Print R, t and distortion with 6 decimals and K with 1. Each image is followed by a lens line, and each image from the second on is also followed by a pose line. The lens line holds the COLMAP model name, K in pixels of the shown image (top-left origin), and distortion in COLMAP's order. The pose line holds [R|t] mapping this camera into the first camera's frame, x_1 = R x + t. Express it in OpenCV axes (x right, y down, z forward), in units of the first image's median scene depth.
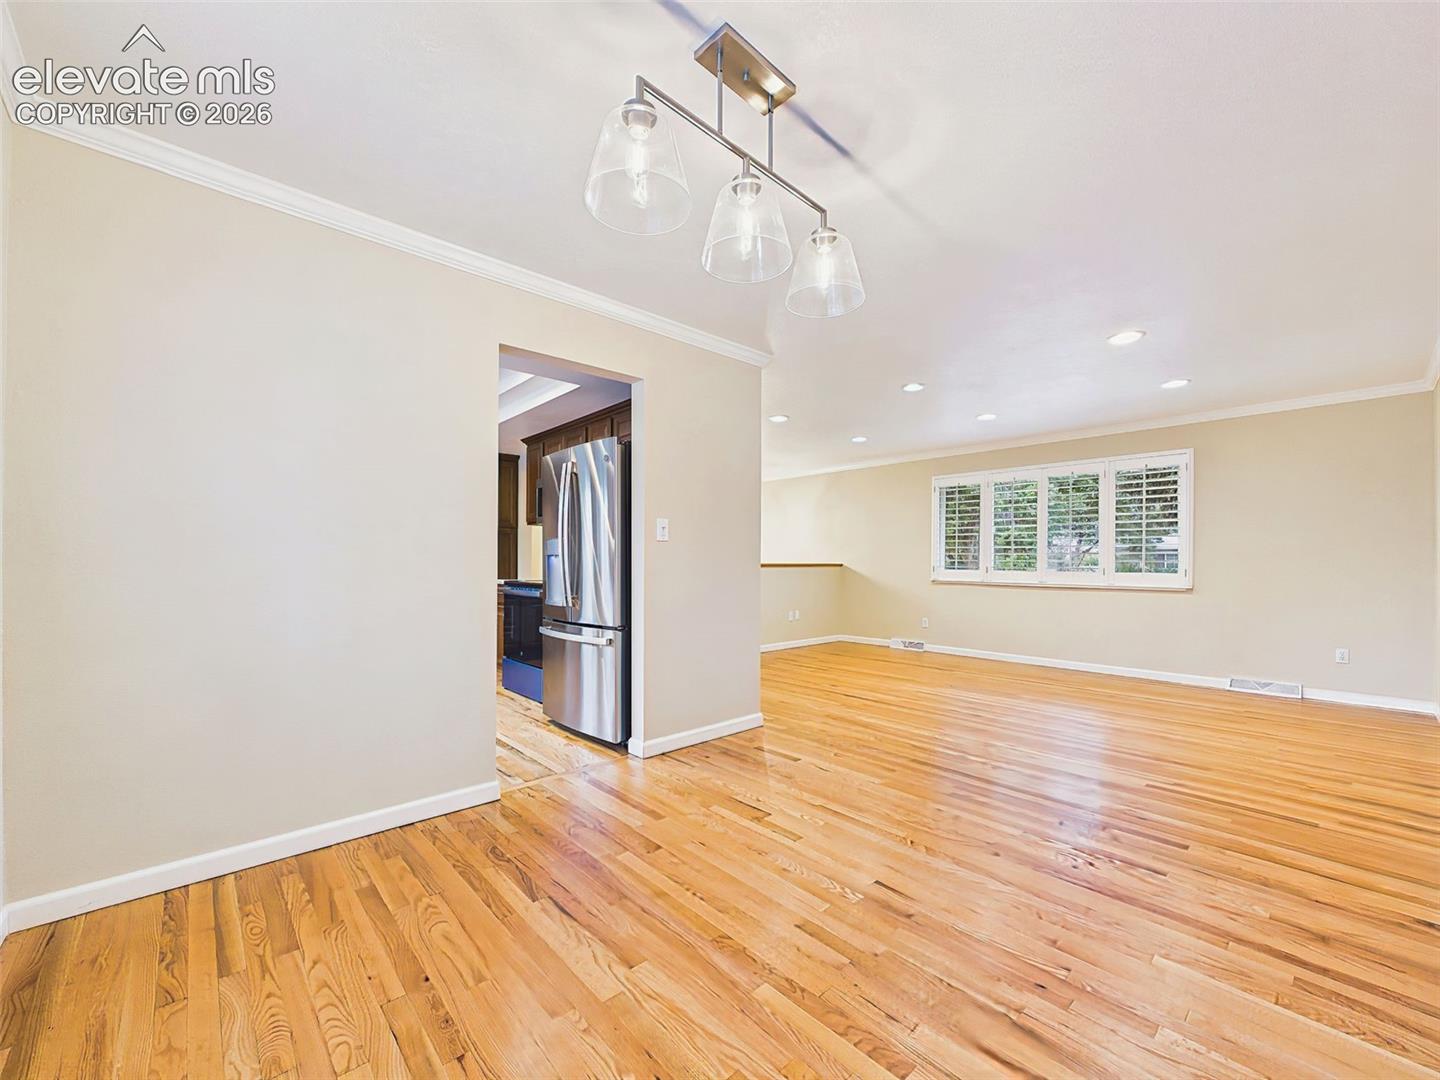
lens RADIAL K [[578.4, 0, 720.3], [0, 578.4, 574.4], [0, 0, 1]] dist [0.000840, 0.000035]
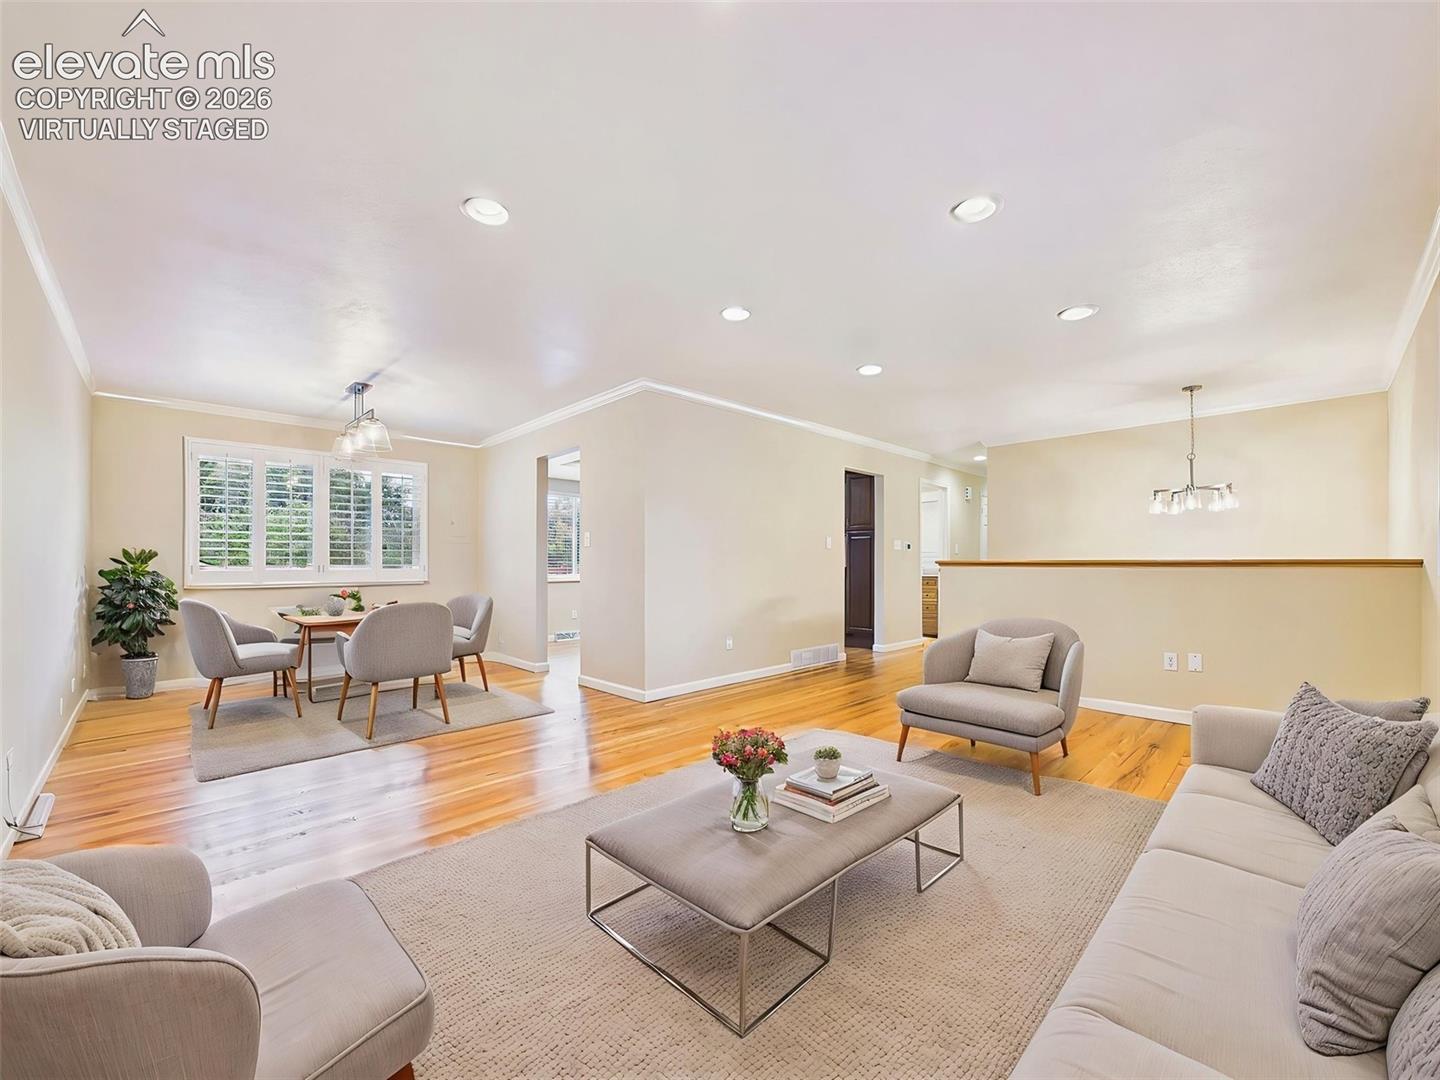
lens RADIAL K [[585.1, 0, 722.1], [0, 585.1, 566.0], [0, 0, 1]] dist [0.001616, 0.000232]
pose [[0.037171, 0.005449, -0.999294, 0.875419], [-0.017382, 0.999837, 0.004805, -0.012751], [0.999158, 0.017192, 0.037260, 0.788178]]
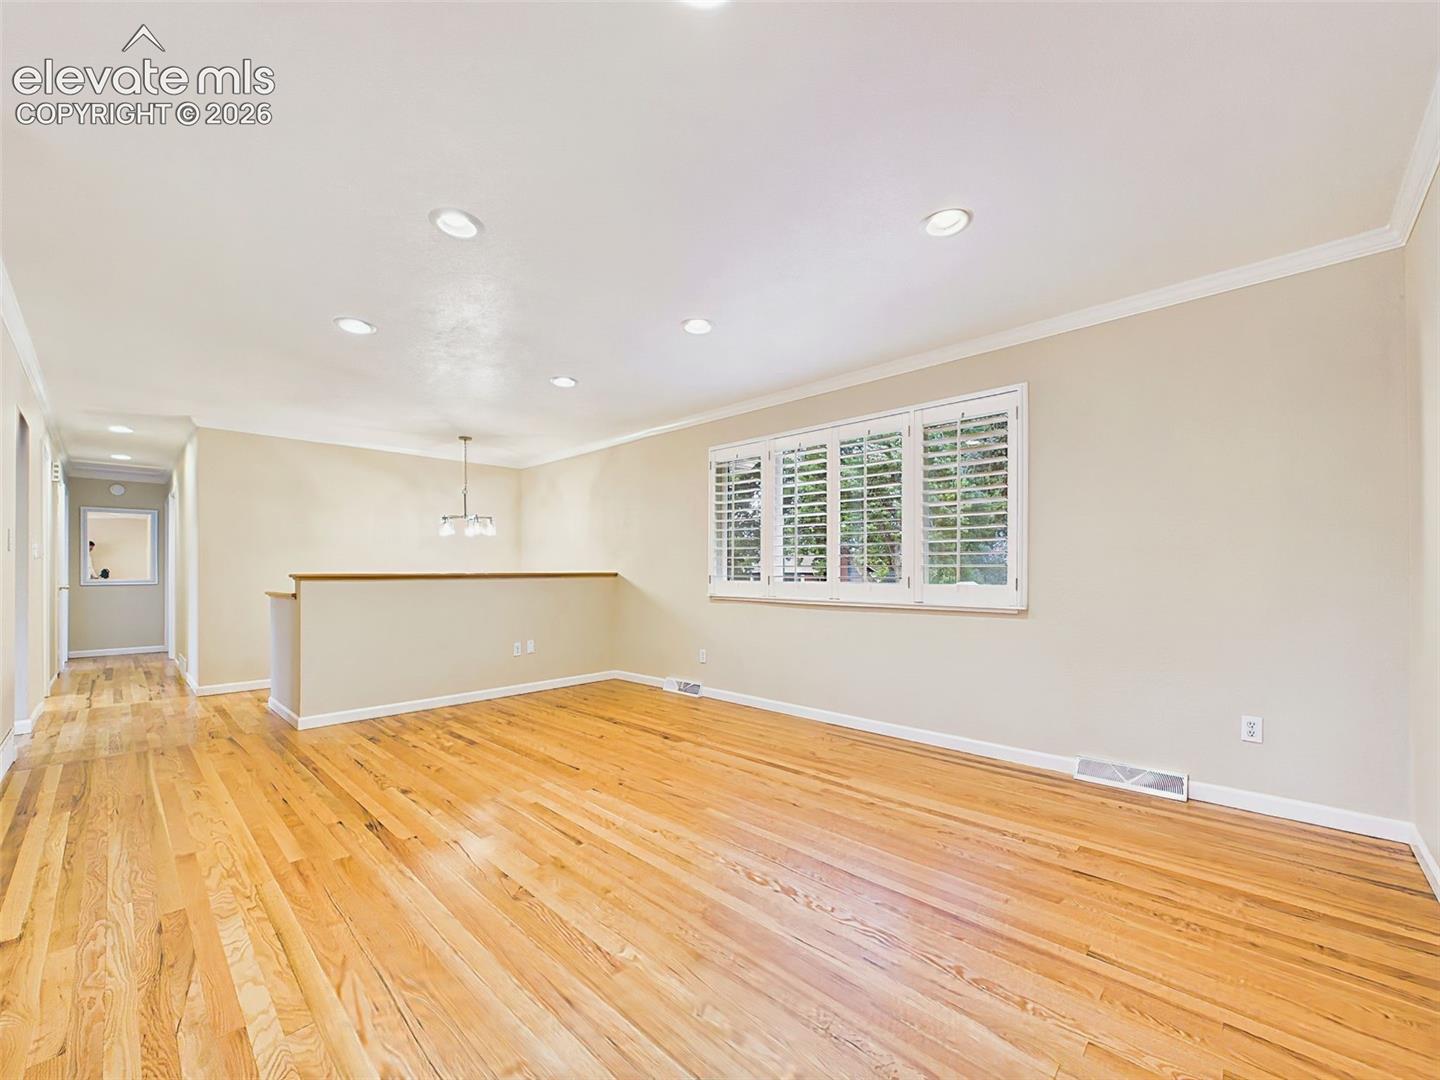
lens RADIAL K [[578.0, 0, 721.0], [0, 578.0, 588.4], [0, 0, 1]] dist [0.000345, -0.000180]
pose [[0.997290, -0.008643, 0.073068, 0.434347], [0.008128, 0.999940, 0.007343, -0.005058], [-0.073127, -0.006729, 0.997300, 0.398537]]
